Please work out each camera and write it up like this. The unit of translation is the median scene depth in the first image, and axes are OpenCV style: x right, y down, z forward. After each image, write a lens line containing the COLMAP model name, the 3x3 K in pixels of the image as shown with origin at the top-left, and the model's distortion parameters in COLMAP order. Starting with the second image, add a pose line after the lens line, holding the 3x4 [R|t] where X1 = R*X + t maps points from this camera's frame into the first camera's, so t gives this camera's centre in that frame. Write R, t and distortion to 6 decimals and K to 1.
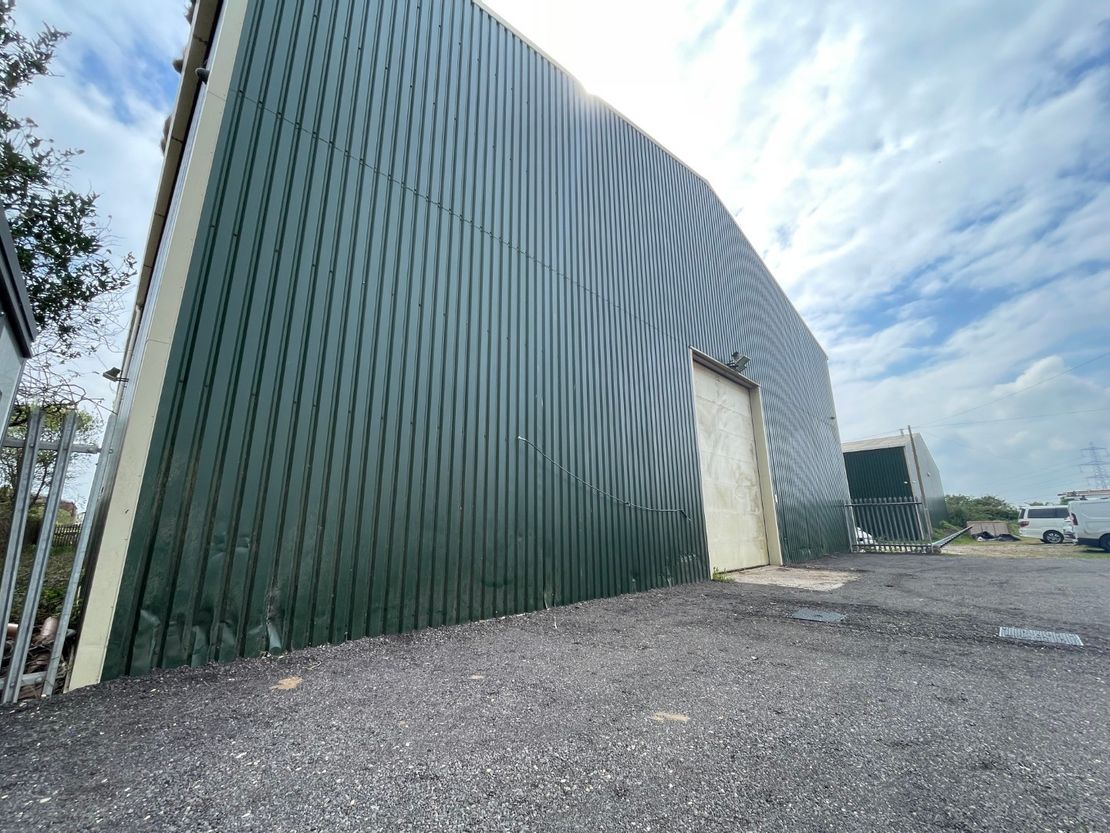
lens RADIAL K [[441.6, 0, 555.0], [0, 441.6, 416.5], [0, 0, 1]] dist [0.001566, 0.000288]
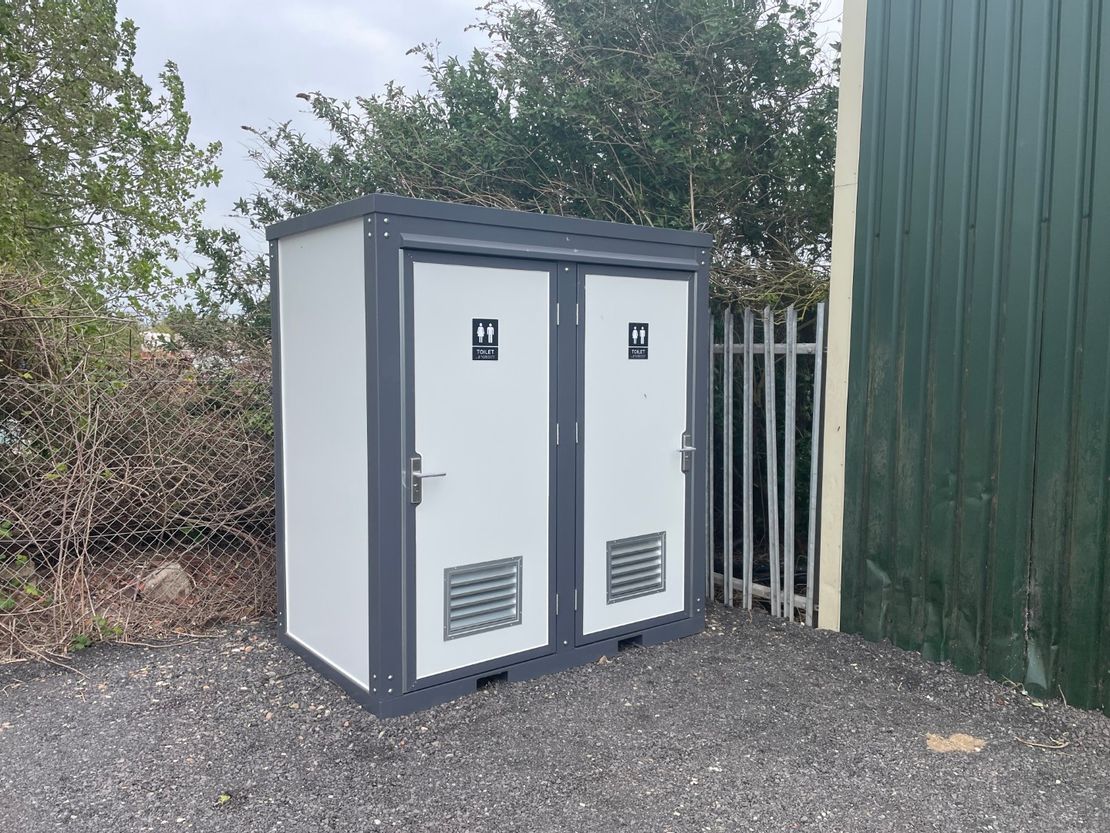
lens RADIAL K [[875.0, 0, 555.0], [0, 875.0, 416.5], [0, 0, 1]] dist [0.005782, -0.043673]
pose [[-0.136076, 0.089805, -0.986620, 0.546053], [0.232263, 0.971019, 0.056351, -0.002038], [0.963087, -0.221487, -0.152991, 0.736305]]
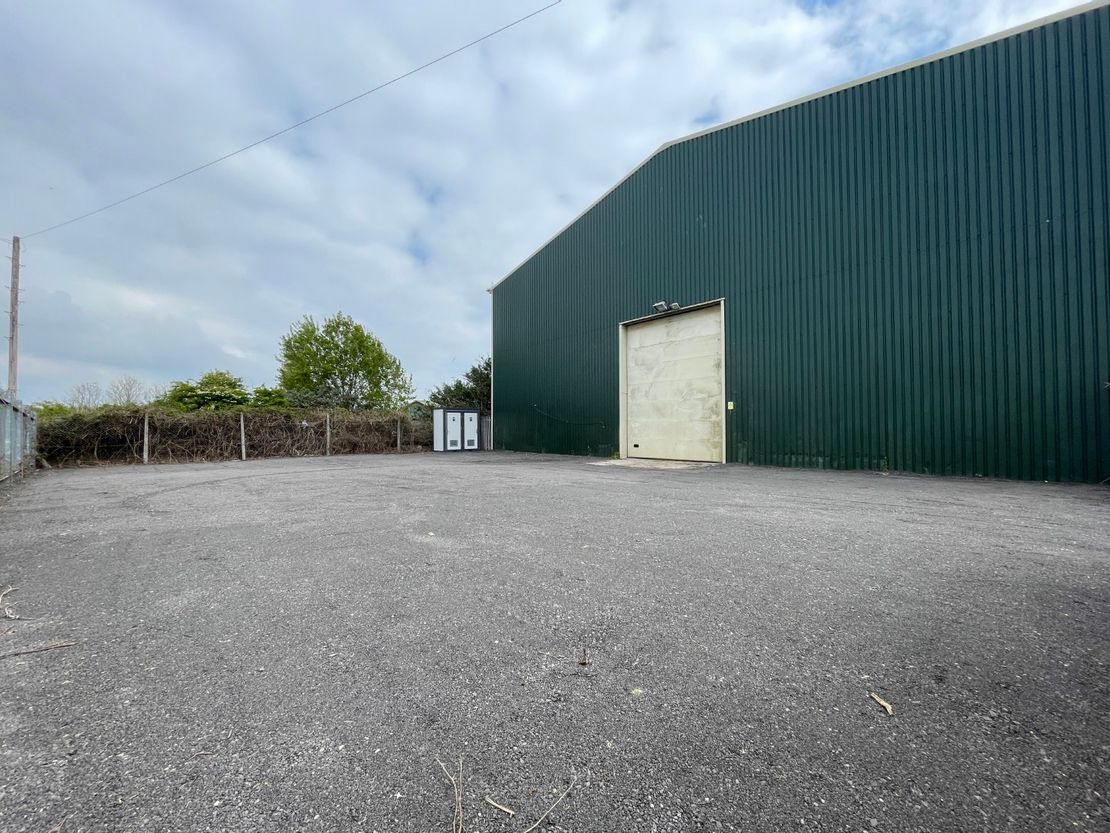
lens RADIAL K [[441.6, 0, 555.0], [0, 441.6, 416.5], [0, 0, 1]] dist [0.001566, 0.000288]
pose [[-0.105041, -0.010889, -0.994408, 6.356829], [0.251269, 0.967205, -0.037133, 0.584347], [0.962201, -0.253765, -0.098860, 2.810872]]
